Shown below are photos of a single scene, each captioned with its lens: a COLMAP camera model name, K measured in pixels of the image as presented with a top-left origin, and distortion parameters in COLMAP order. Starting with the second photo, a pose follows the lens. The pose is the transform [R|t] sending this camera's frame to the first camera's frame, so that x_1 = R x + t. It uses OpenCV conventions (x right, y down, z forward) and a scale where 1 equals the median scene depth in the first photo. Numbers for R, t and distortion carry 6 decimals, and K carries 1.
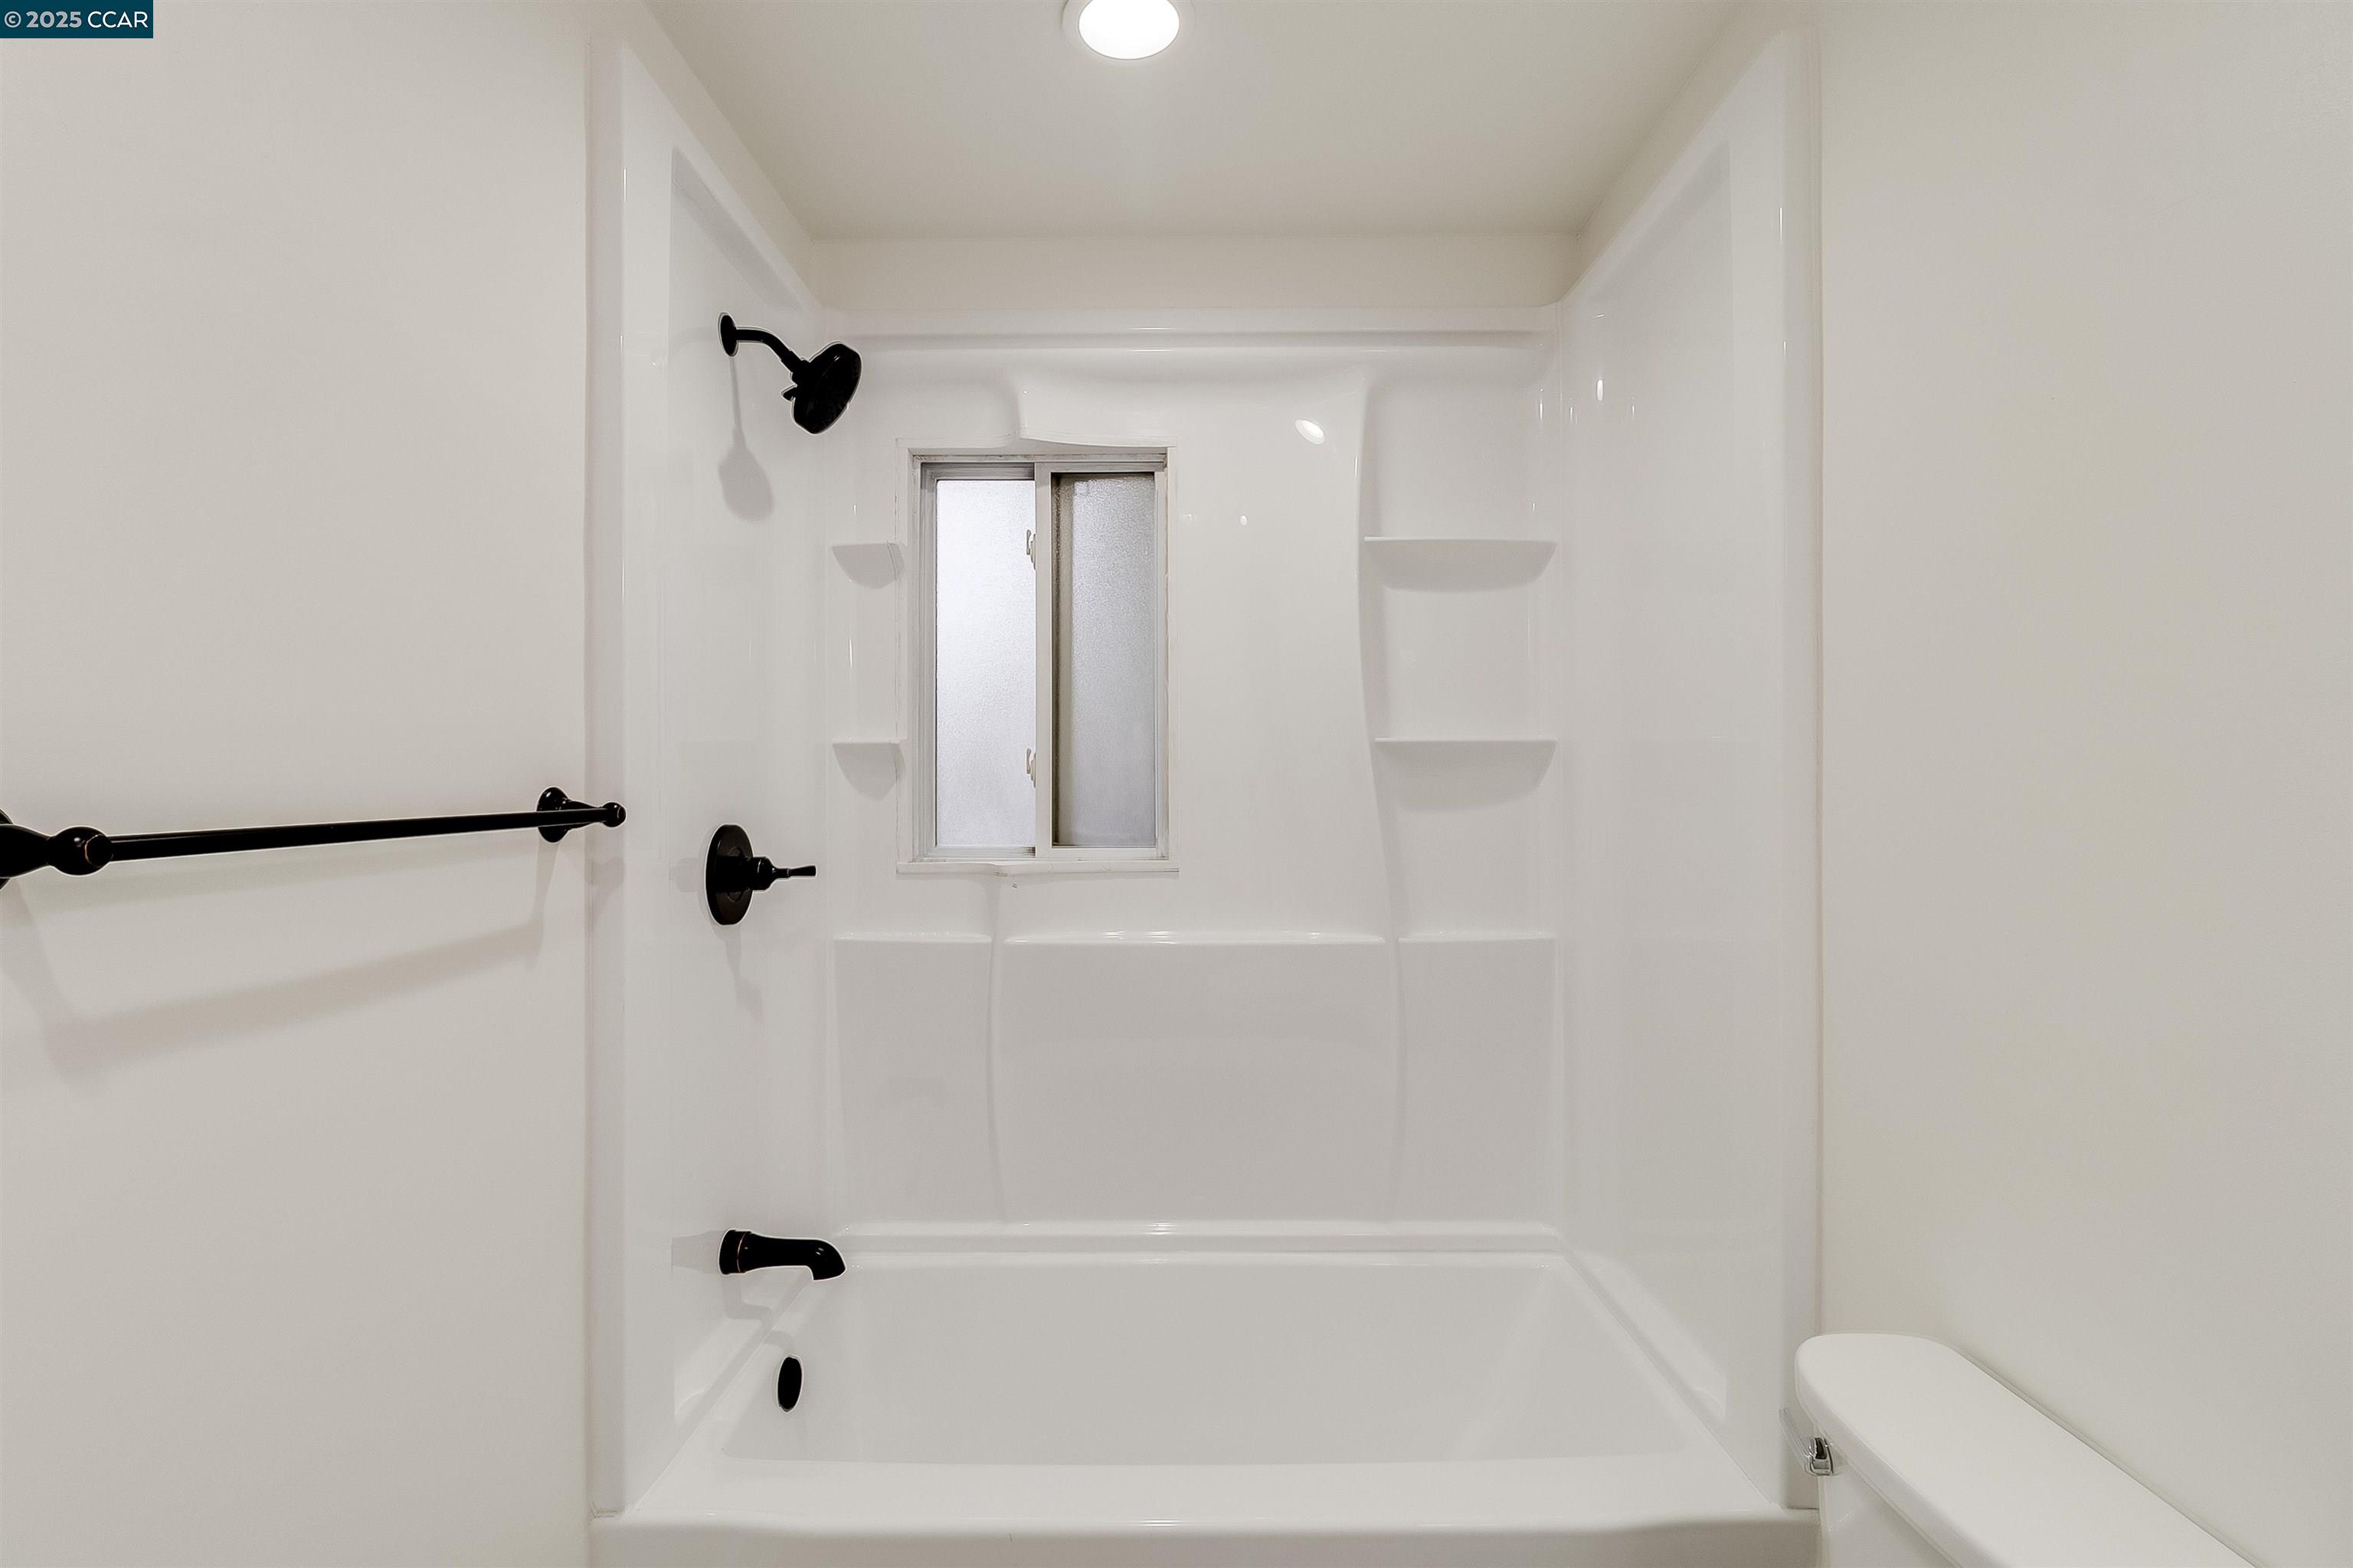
lens RADIAL K [[1098.7, 0, 1185.9], [0, 1098.7, 784.3], [0, 0, 1]] dist [0.000586, -0.000895]
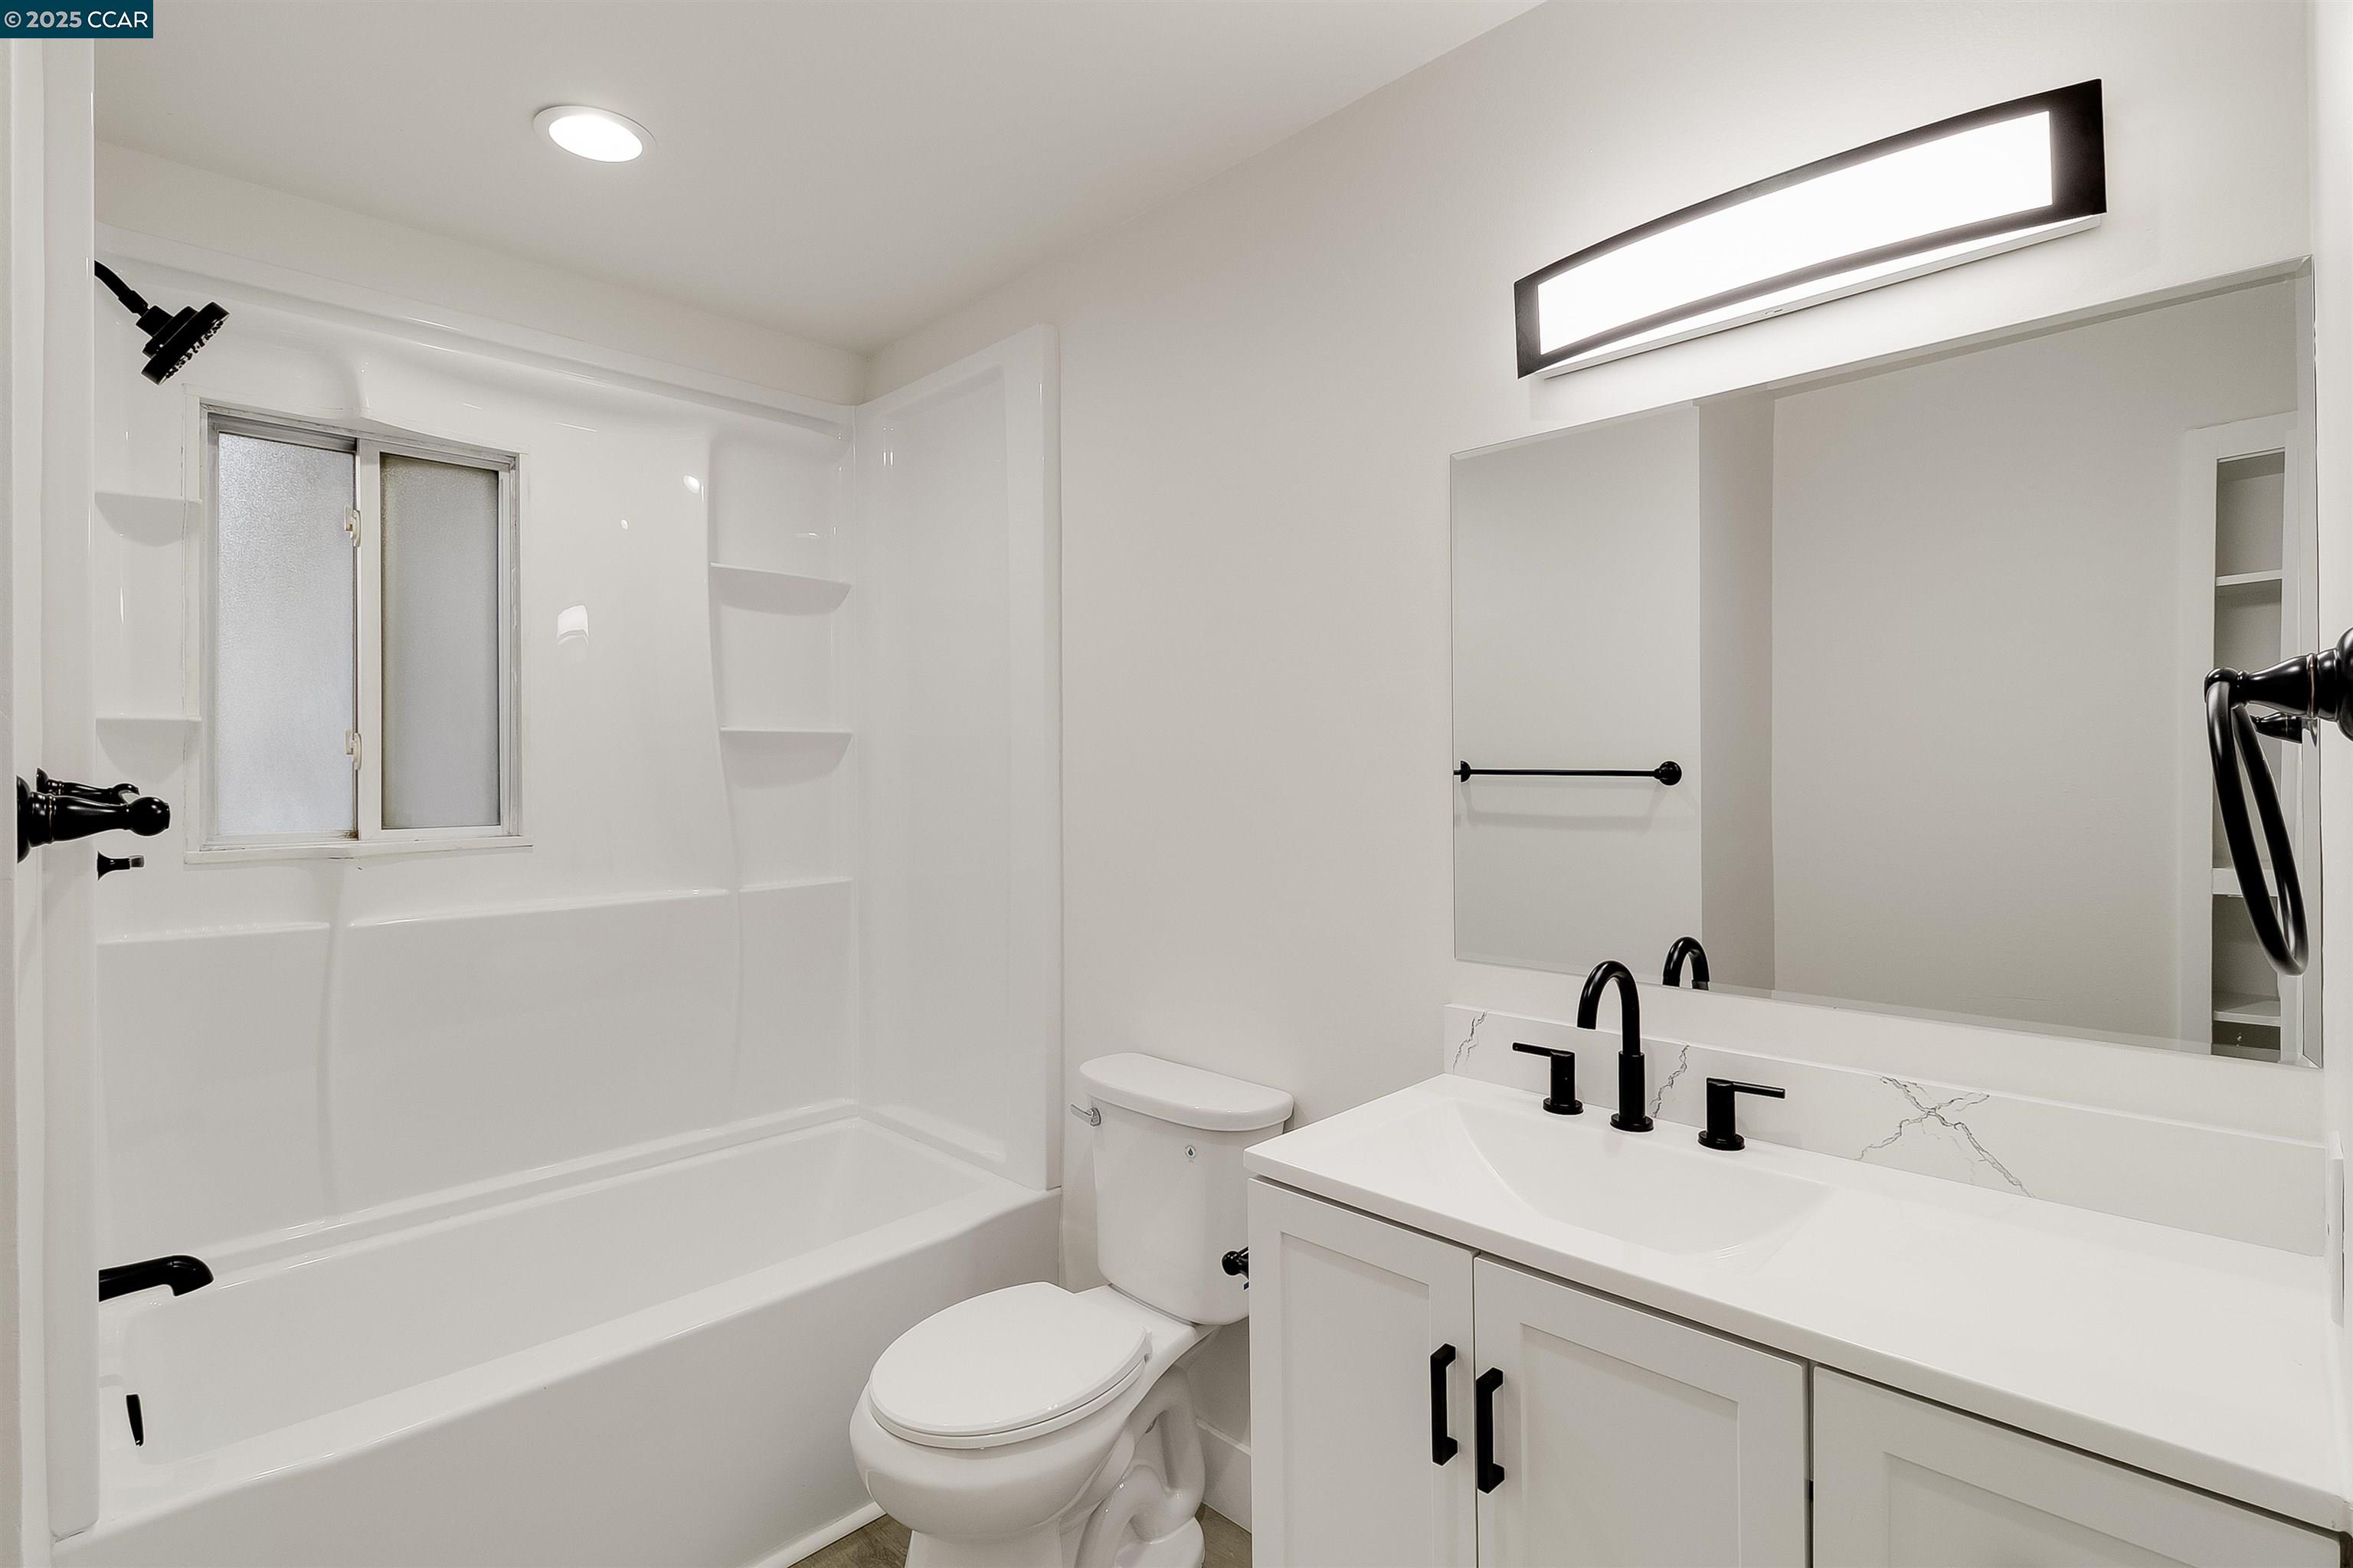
lens RADIAL K [[1114.4, 0, 1177.8], [0, 1114.4, 756.9], [0, 0, 1]] dist [0.000219, -0.000019]
pose [[0.698645, 0.005799, 0.715445, -0.350293], [0.001468, 0.999953, -0.009538, 0.002561], [-0.715467, 0.007714, 0.698604, -0.225682]]
